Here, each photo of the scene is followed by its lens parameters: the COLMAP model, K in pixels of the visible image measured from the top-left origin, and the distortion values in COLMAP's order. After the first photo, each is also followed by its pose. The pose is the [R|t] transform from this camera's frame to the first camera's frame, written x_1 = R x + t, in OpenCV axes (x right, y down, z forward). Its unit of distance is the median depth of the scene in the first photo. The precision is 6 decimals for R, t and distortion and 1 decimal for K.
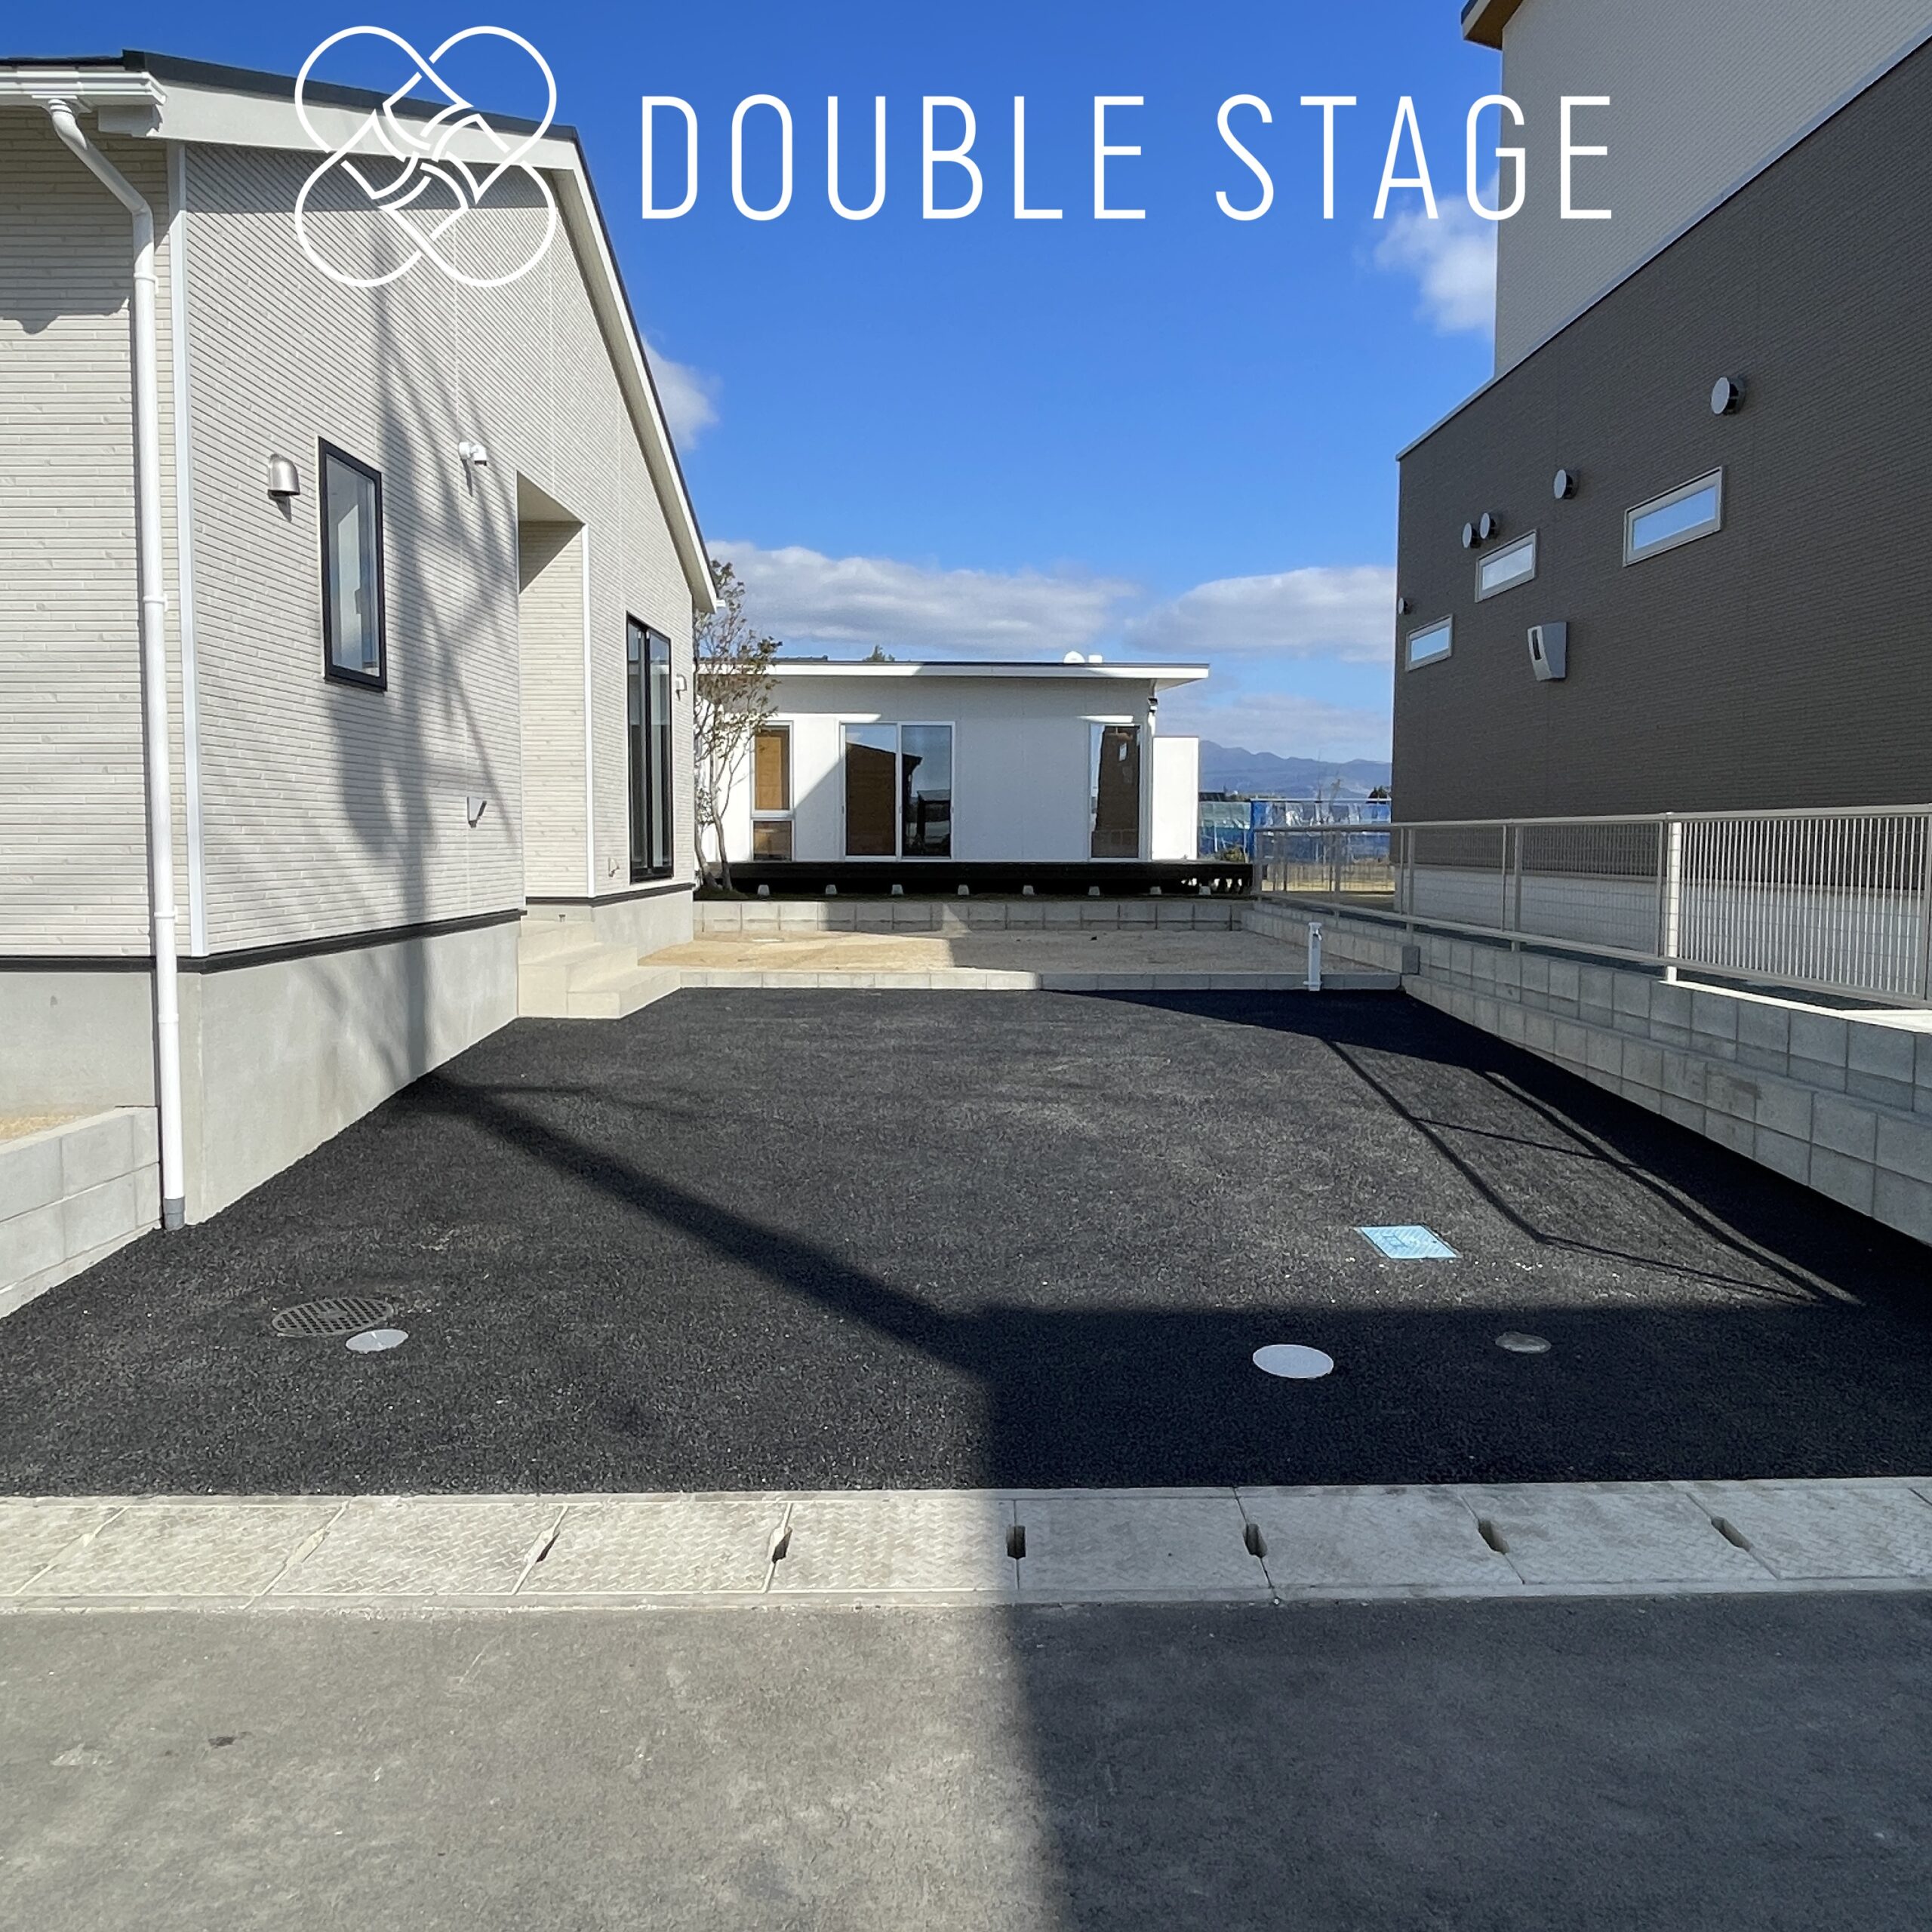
lens RADIAL K [[1546.8, 0, 975.9], [0, 1546.8, 946.3], [0, 0, 1]] dist [0.009928, -0.019227]
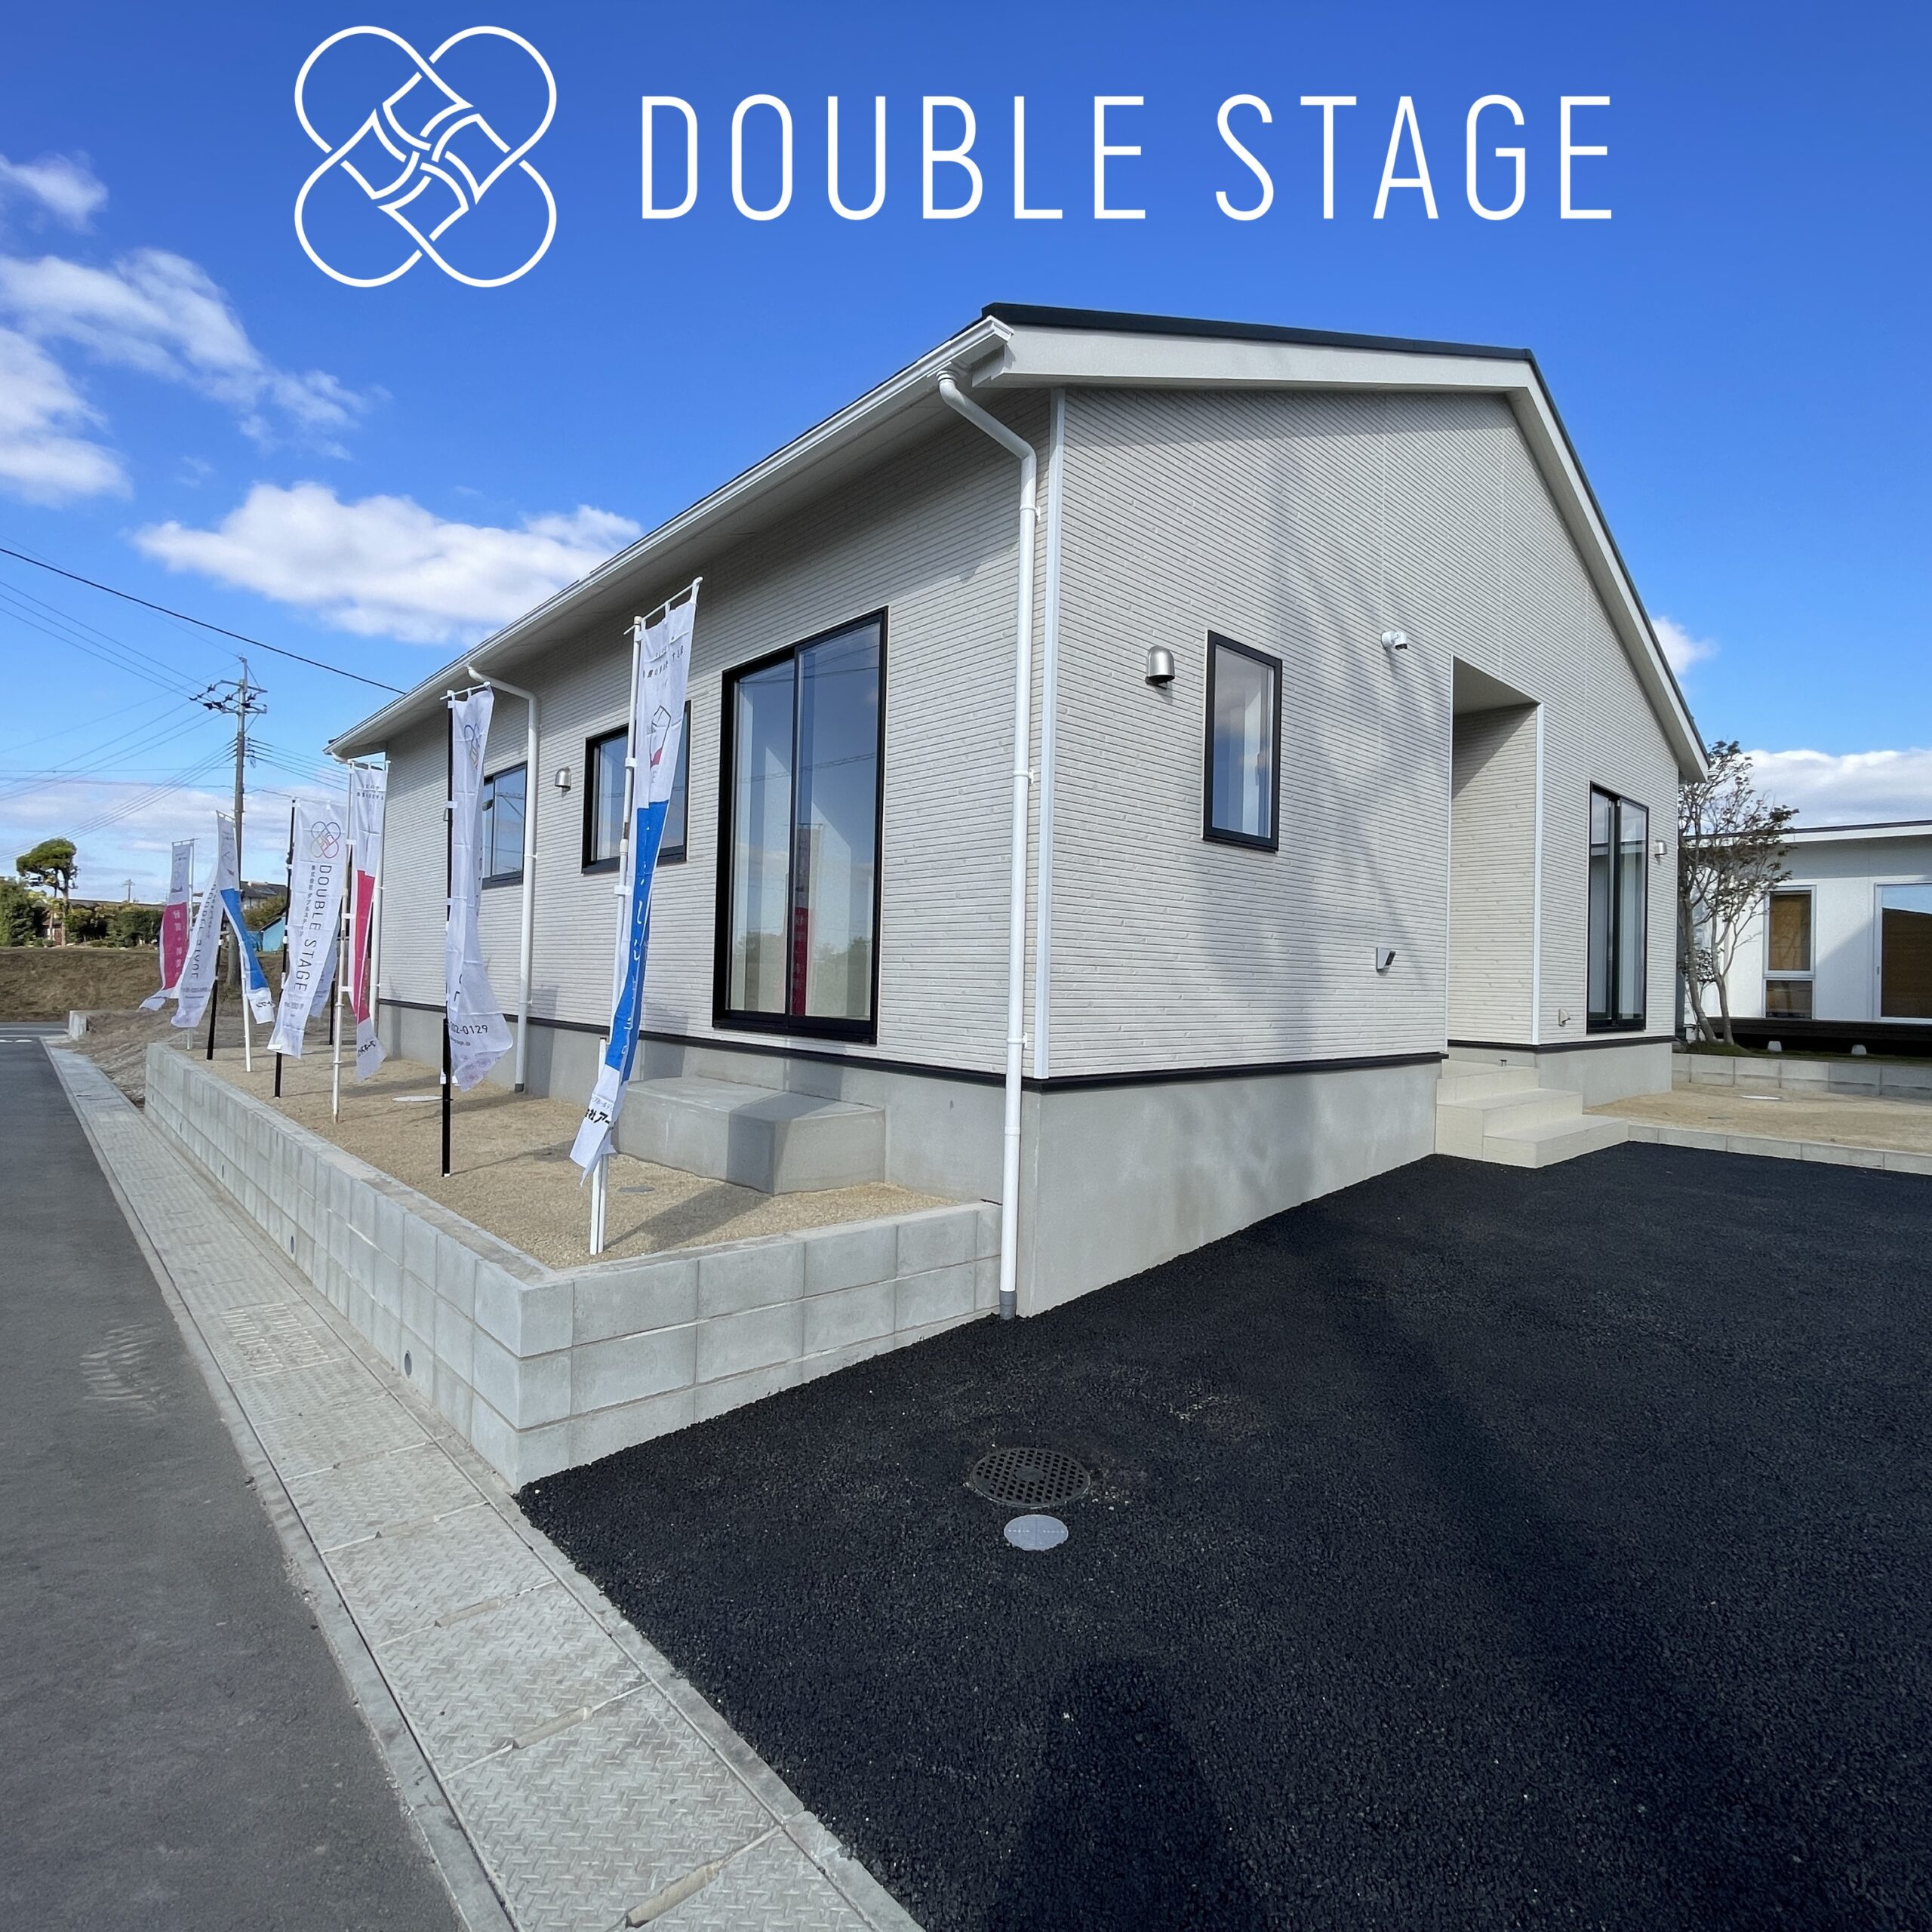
lens RADIAL K [[1043.8, 0, 973.0], [0, 1043.8, 961.1], [0, 0, 1]] dist [-0.006631, 0.002416]
pose [[0.683373, 0.004409, -0.730056, 0.023490], [-0.075136, 0.995097, -0.064321, -0.027126], [0.726193, 0.098809, 0.680354, 0.433789]]
